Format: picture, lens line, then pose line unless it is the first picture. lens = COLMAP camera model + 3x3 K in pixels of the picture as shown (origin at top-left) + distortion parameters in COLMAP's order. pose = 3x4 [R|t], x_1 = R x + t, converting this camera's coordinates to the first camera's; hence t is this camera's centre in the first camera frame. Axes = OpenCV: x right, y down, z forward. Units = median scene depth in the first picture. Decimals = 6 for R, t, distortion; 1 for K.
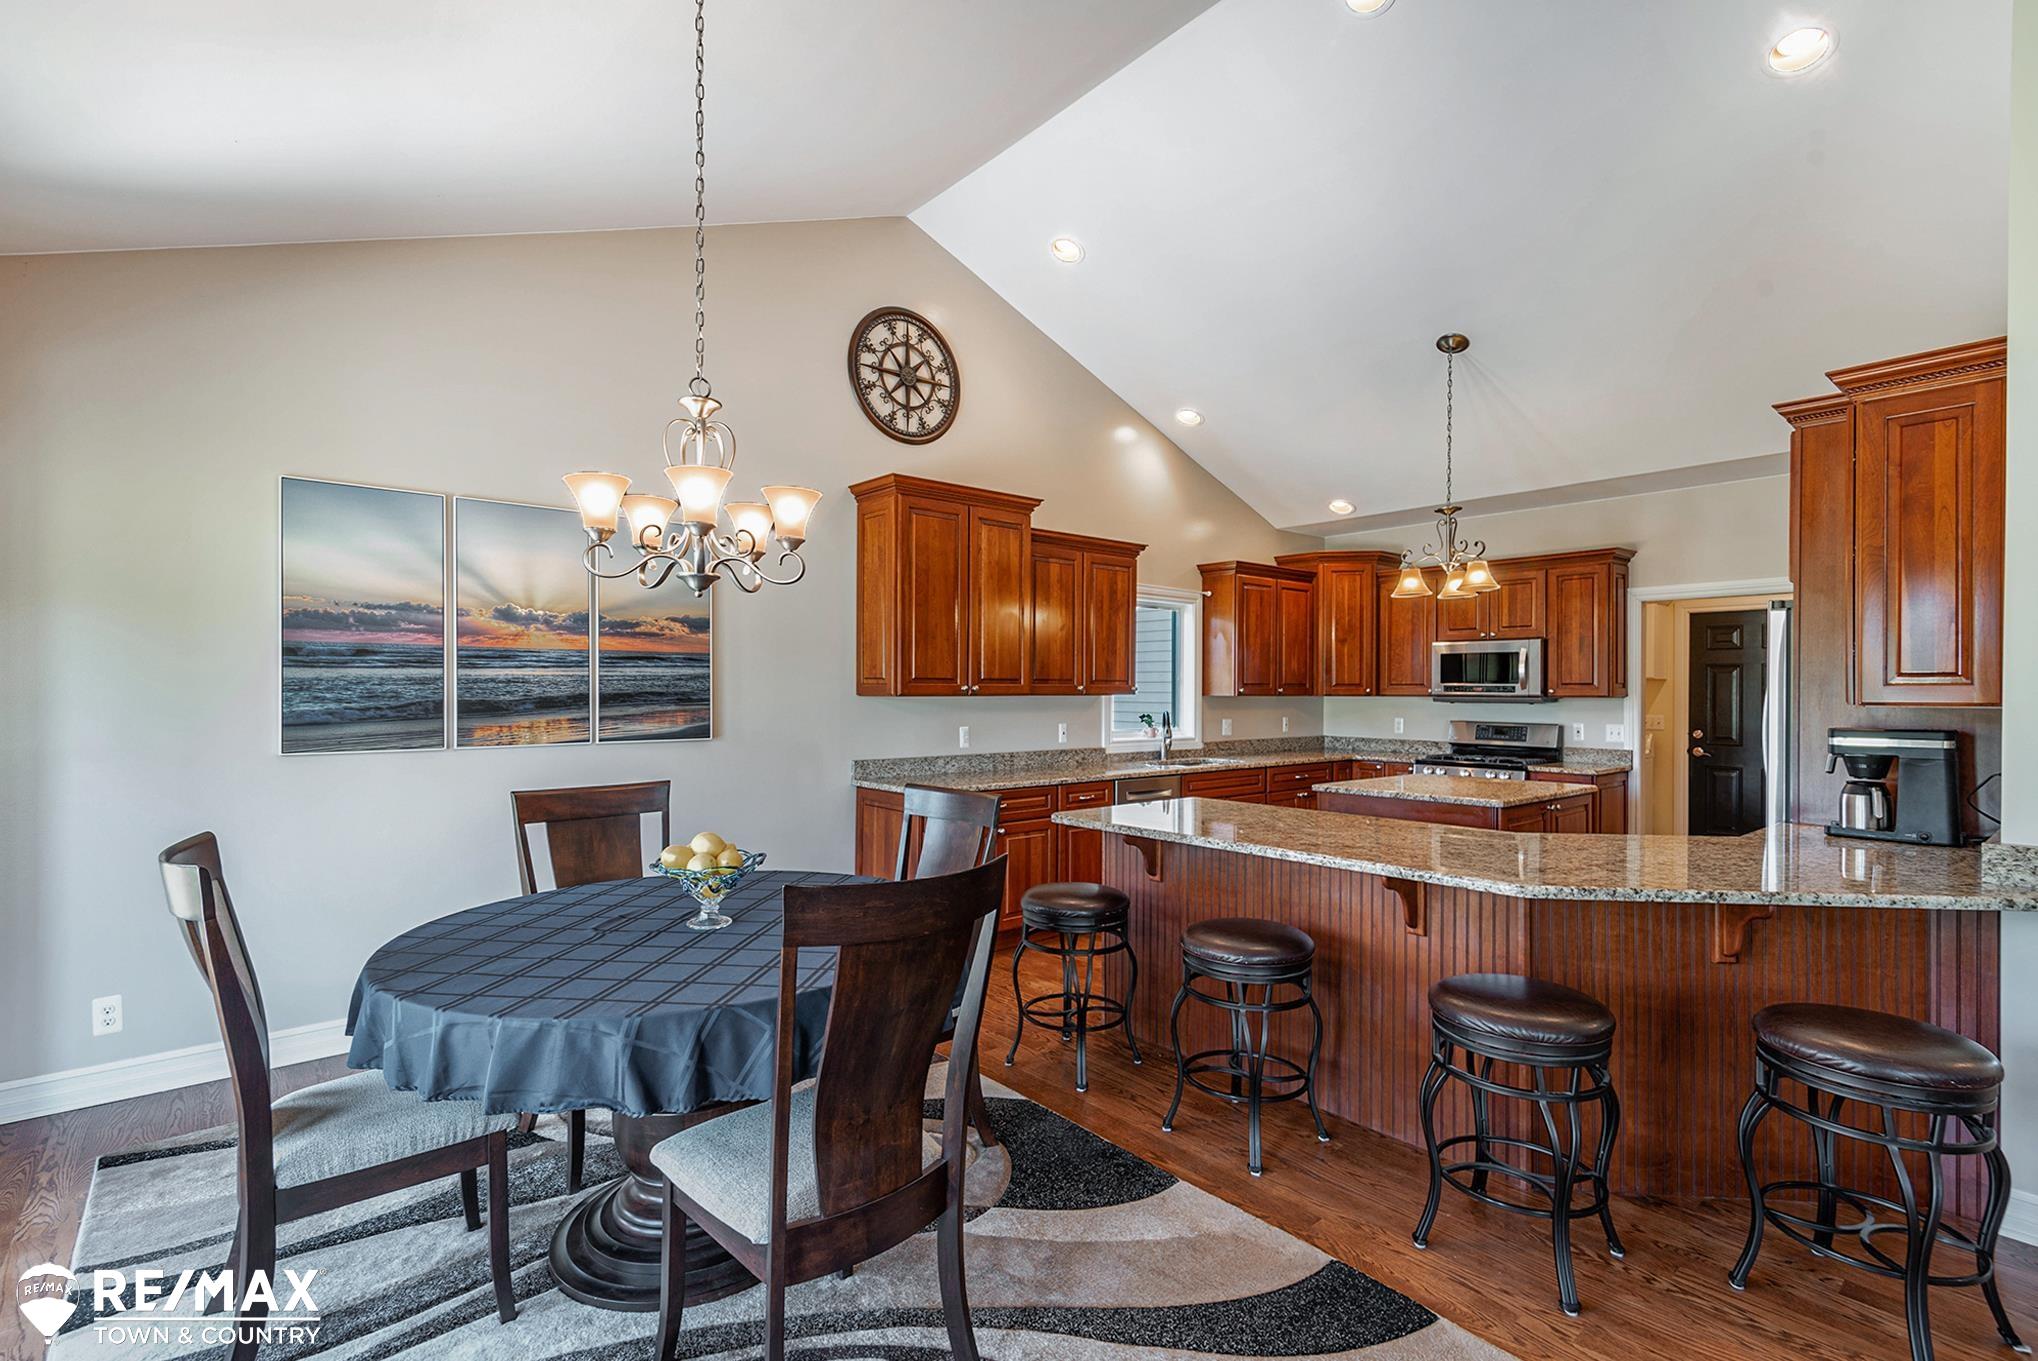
lens RADIAL K [[942.4, 0, 1049.2], [0, 942.4, 700.4], [0, 0, 1]] dist [0.000715, -0.000090]
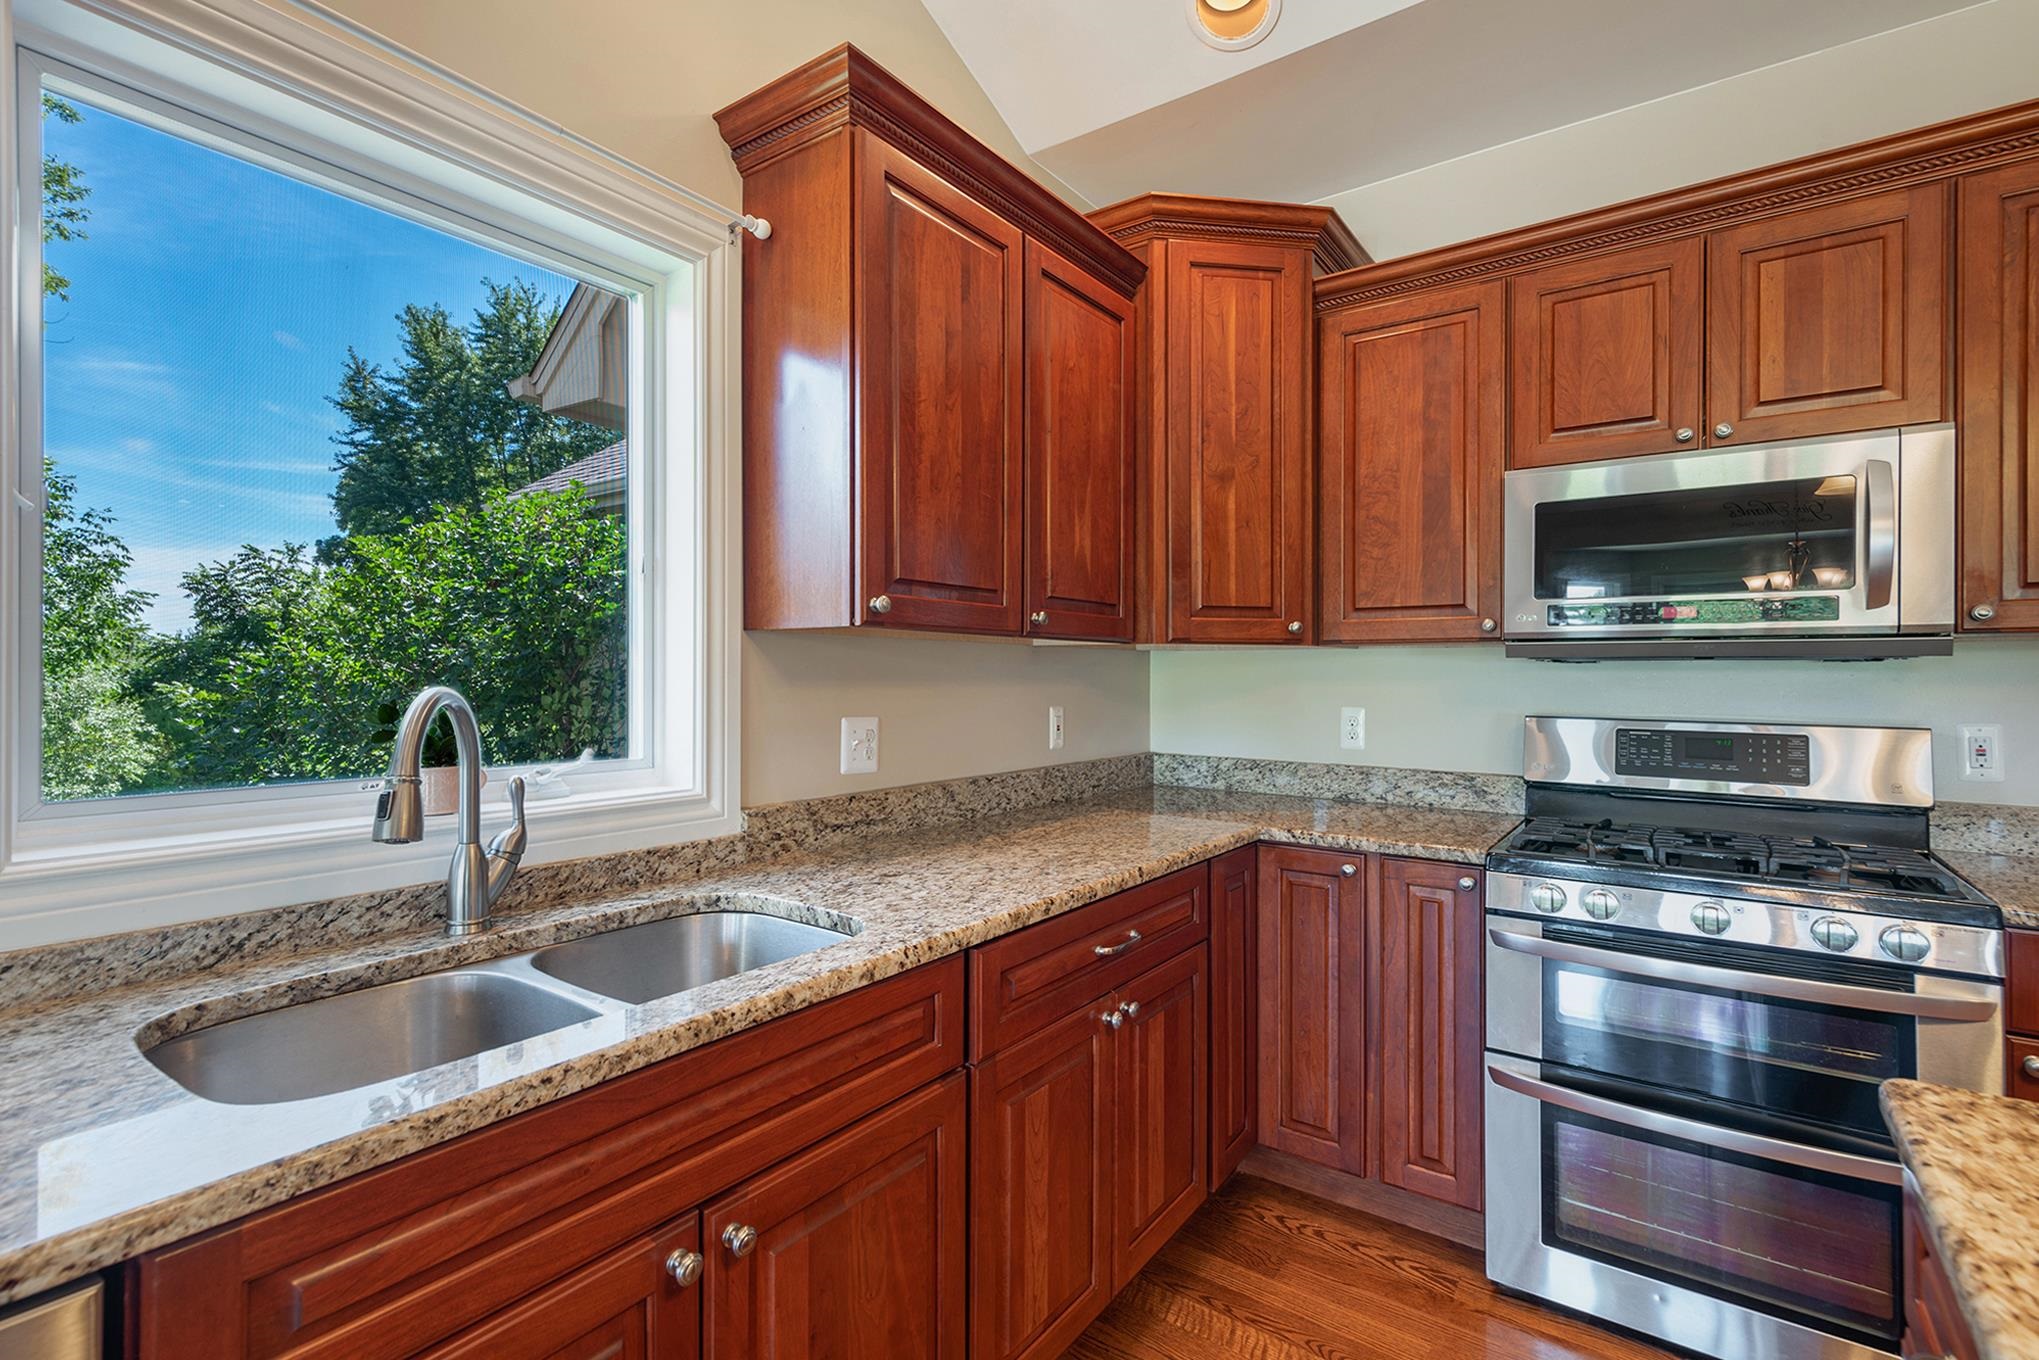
lens RADIAL K [[932.5, 0, 1019.1], [0, 932.5, 665.5], [0, 0, 1]] dist [0.004204, 0.000062]
pose [[0.979429, 0.001768, 0.201780, 0.197279], [0.002272, 0.999802, -0.019787, 0.010630], [-0.201775, 0.019838, 0.979231, 0.781569]]
